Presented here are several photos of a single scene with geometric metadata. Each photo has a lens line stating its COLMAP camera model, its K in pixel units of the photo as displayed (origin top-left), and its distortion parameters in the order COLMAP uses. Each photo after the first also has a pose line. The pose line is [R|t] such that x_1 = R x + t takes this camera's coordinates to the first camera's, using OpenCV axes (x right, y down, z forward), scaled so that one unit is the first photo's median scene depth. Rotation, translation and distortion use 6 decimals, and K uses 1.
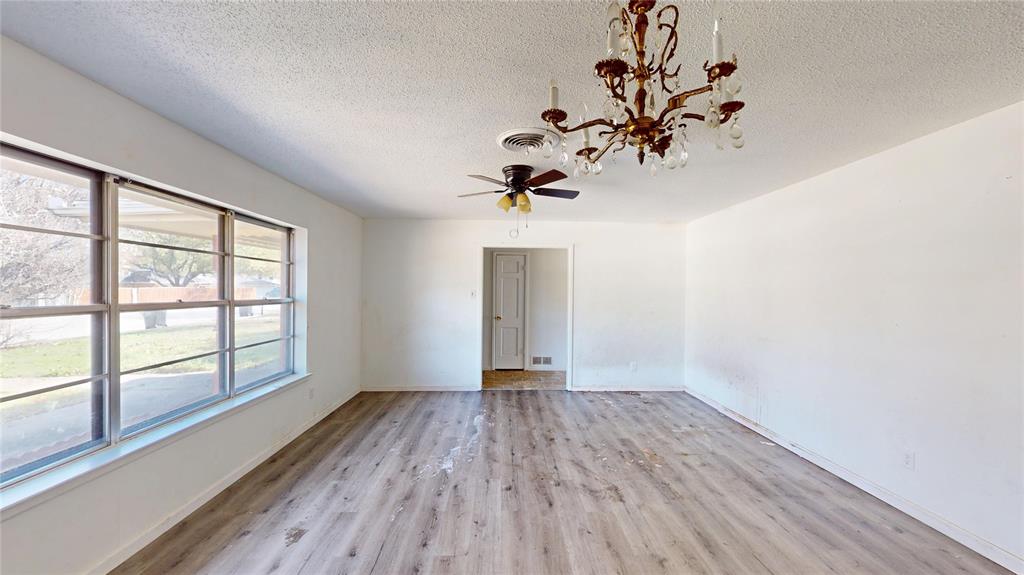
lens RADIAL K [[381.7, 0, 516.1], [0, 381.7, 287.9], [0, 0, 1]] dist [0.001499, 0.000054]
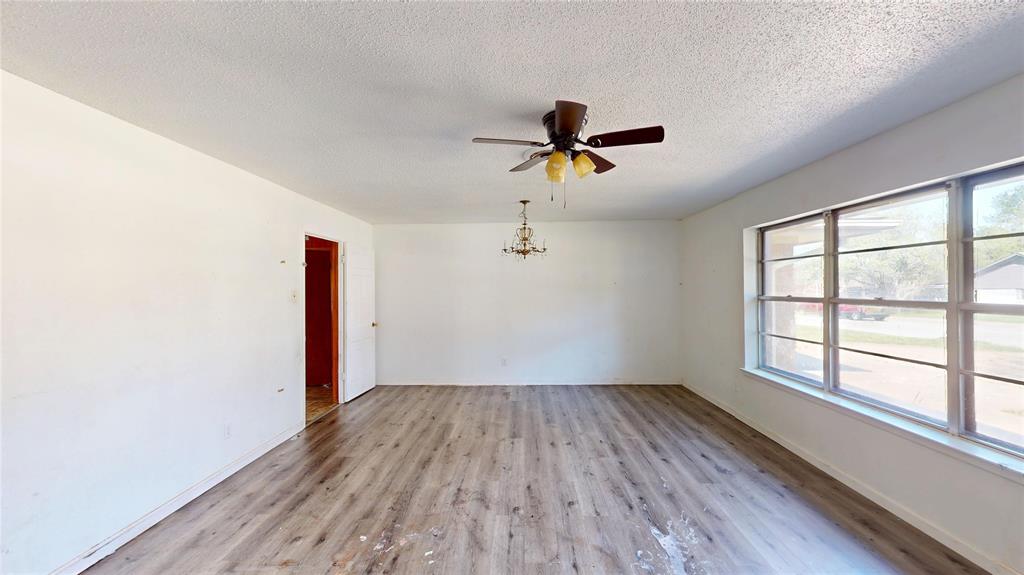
lens RADIAL K [[381.7, 0, 516.1], [0, 381.7, 287.9], [0, 0, 1]] dist [0.001499, 0.000054]
pose [[-0.998316, -0.003300, 0.057923, 0.062421], [-0.003624, 0.999978, -0.005500, 0.010177], [-0.057904, -0.005700, -0.998306, 1.977281]]
